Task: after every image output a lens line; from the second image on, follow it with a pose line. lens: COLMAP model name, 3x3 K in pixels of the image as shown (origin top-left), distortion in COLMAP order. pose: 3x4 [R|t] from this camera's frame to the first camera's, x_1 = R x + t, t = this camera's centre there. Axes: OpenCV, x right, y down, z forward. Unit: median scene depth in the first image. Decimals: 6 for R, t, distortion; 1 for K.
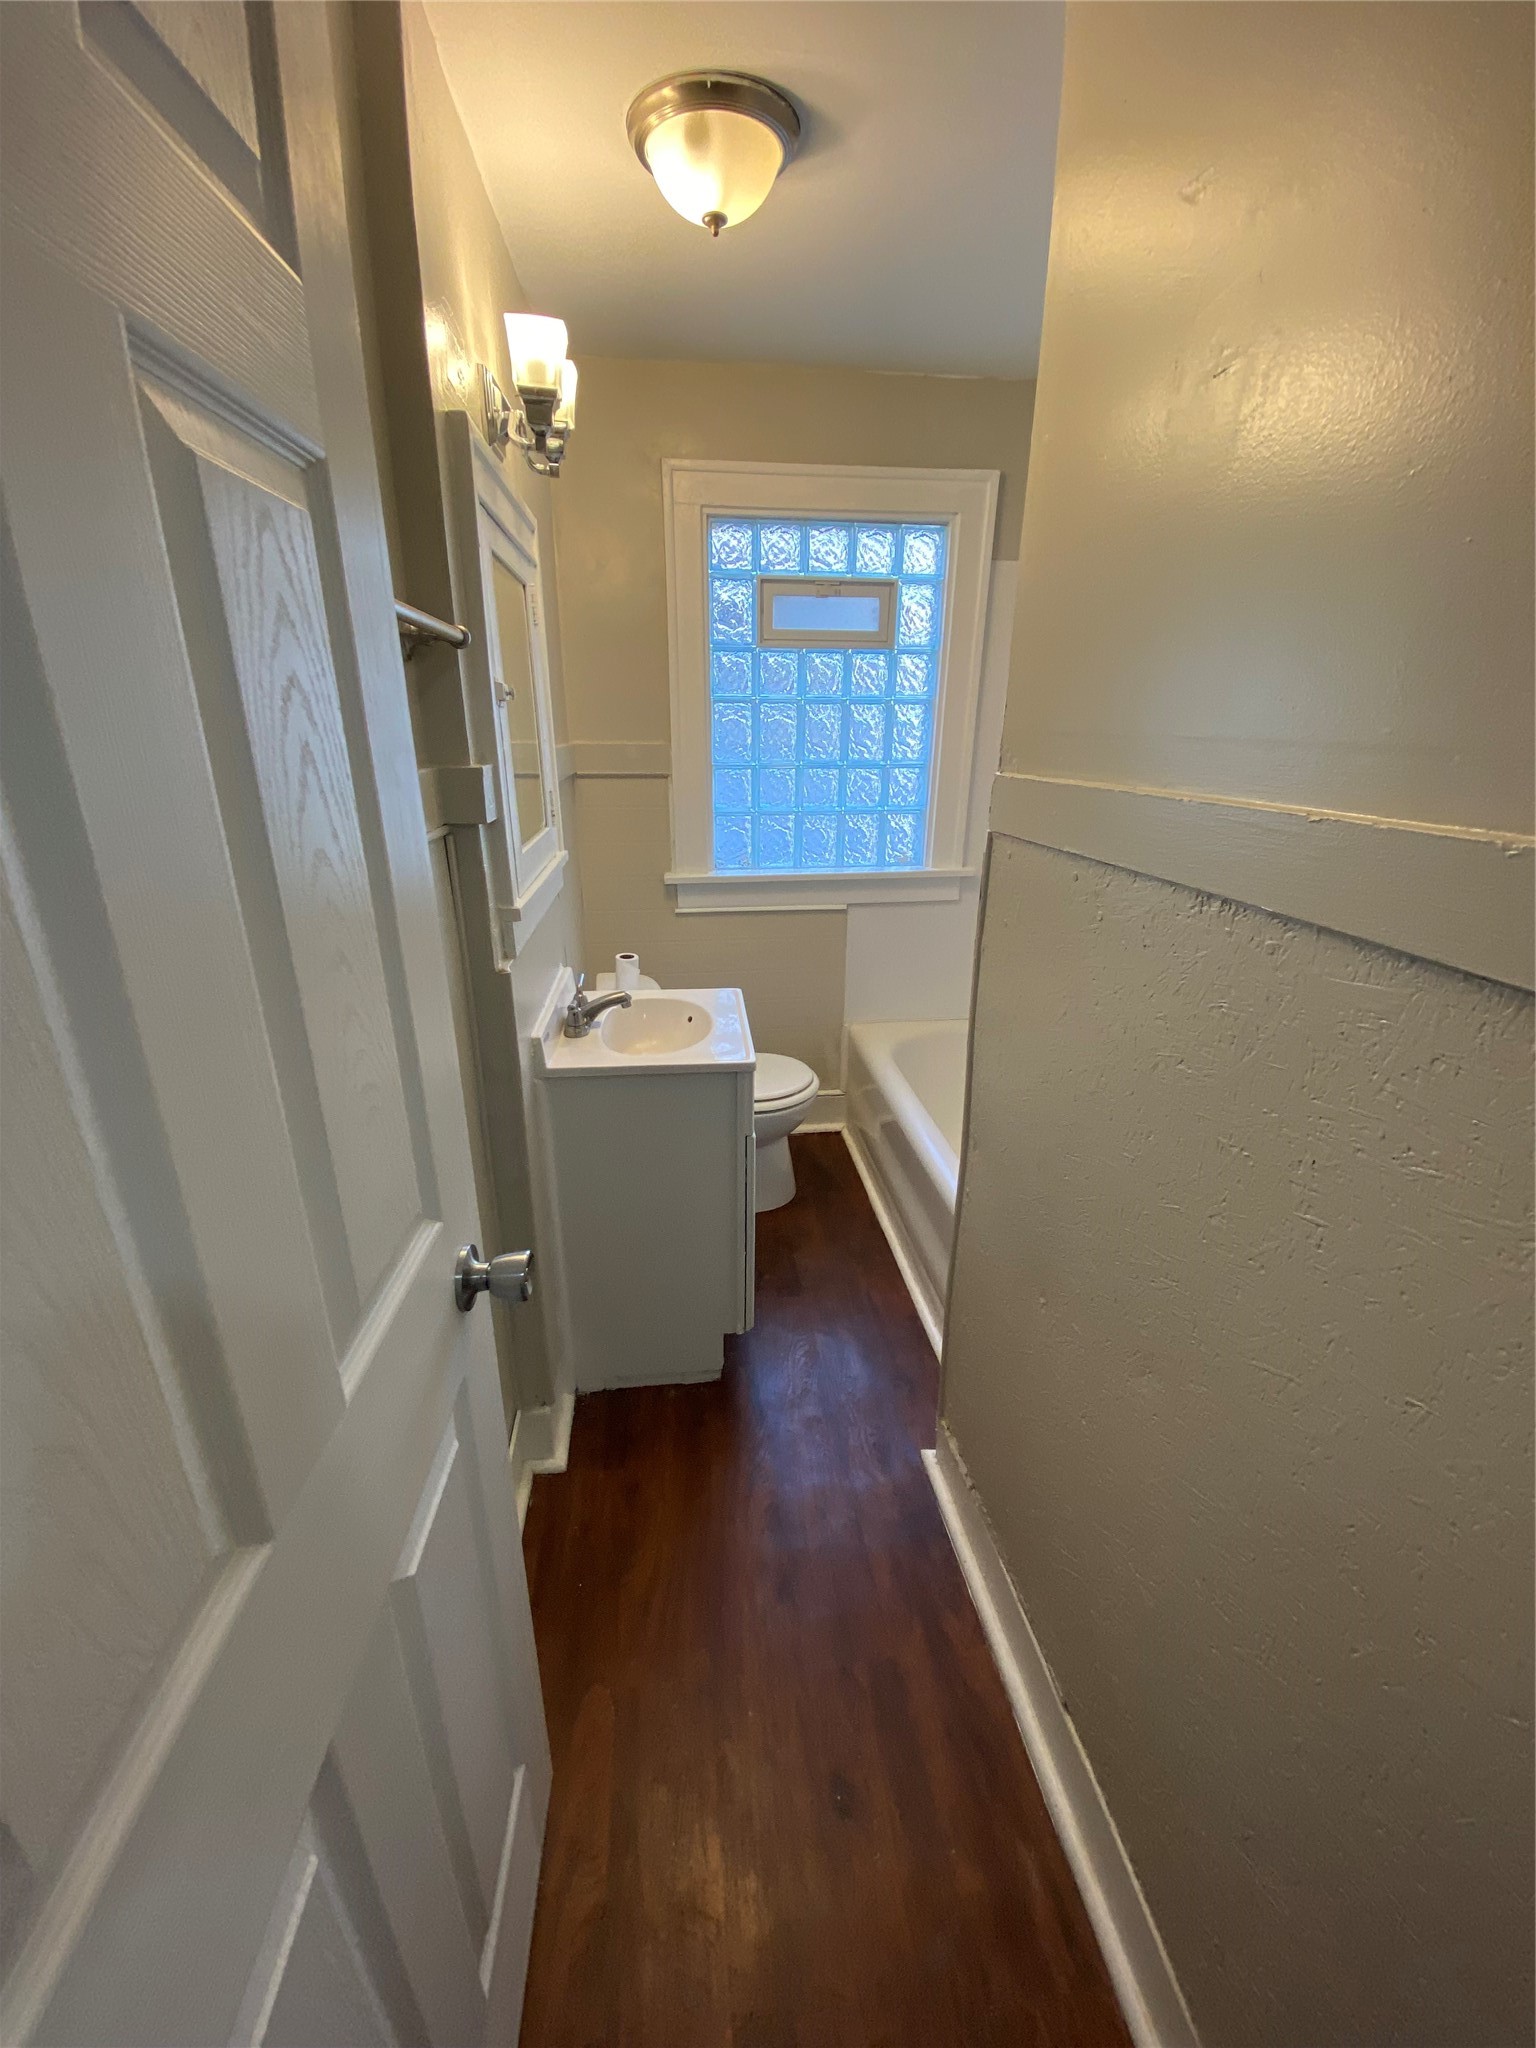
lens RADIAL K [[828.3, 0, 768.0], [0, 828.3, 1024.0], [0, 0, 1]] dist [0.003033, -0.000013]
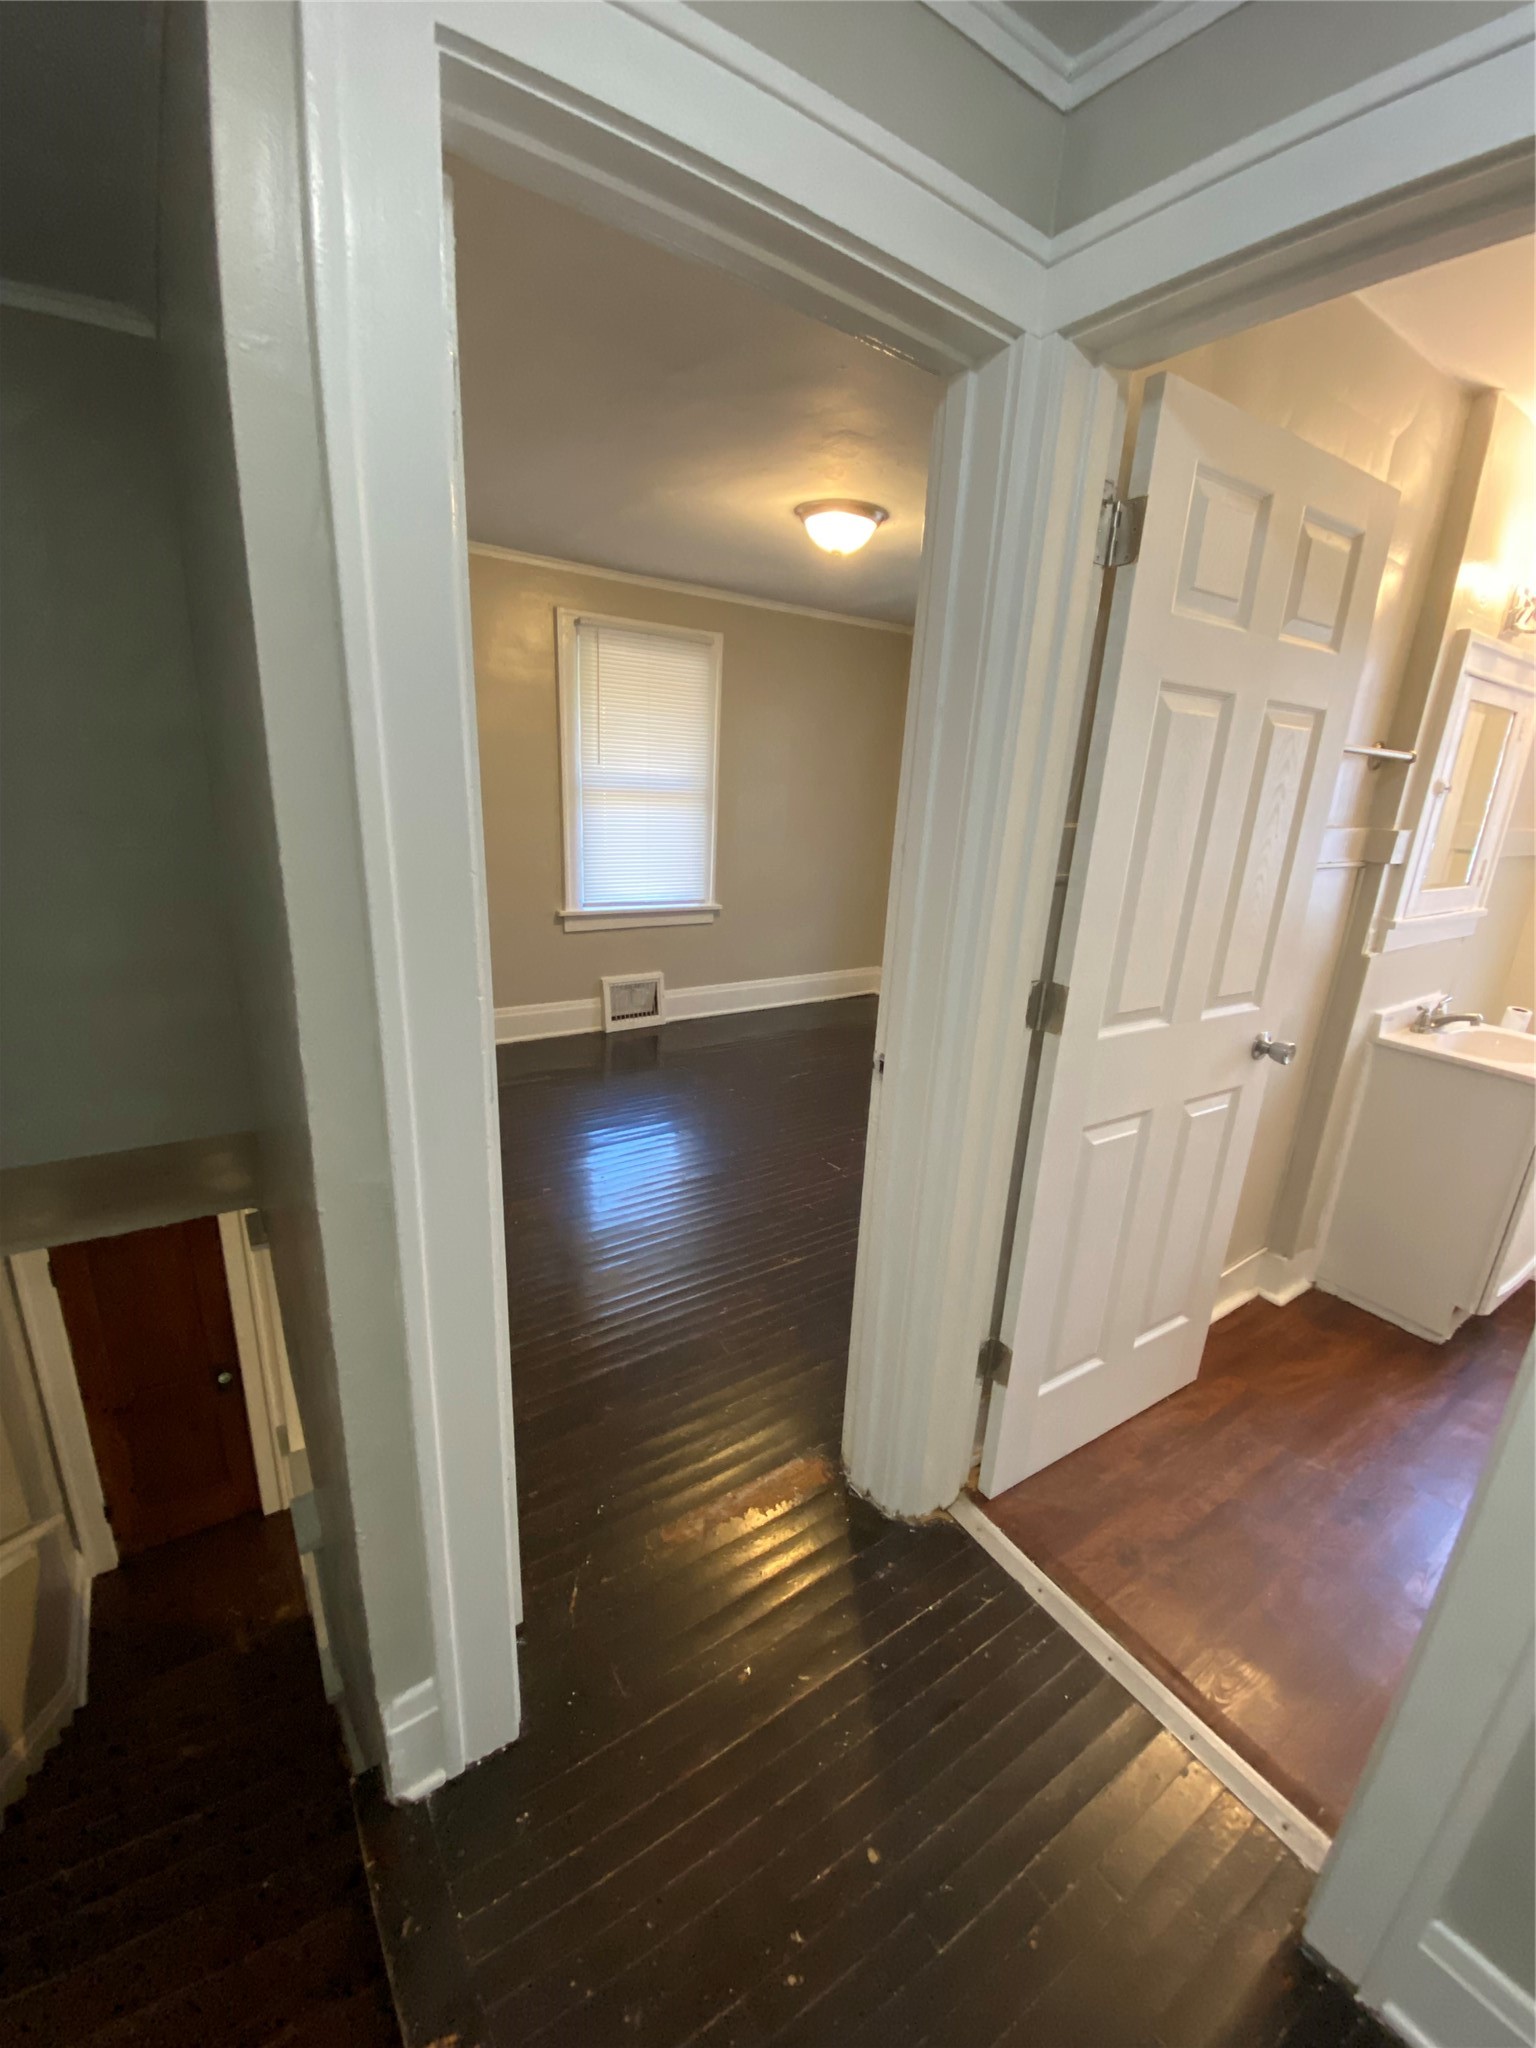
lens RADIAL K [[828.3, 0, 768.0], [0, 828.3, 1024.0], [0, 0, 1]] dist [0.003033, -0.000013]
pose [[0.474682, 0.269302, -0.837946, 0.434027], [-0.334940, 0.935682, 0.110975, 0.229658], [0.813936, 0.227983, 0.534351, -0.644553]]
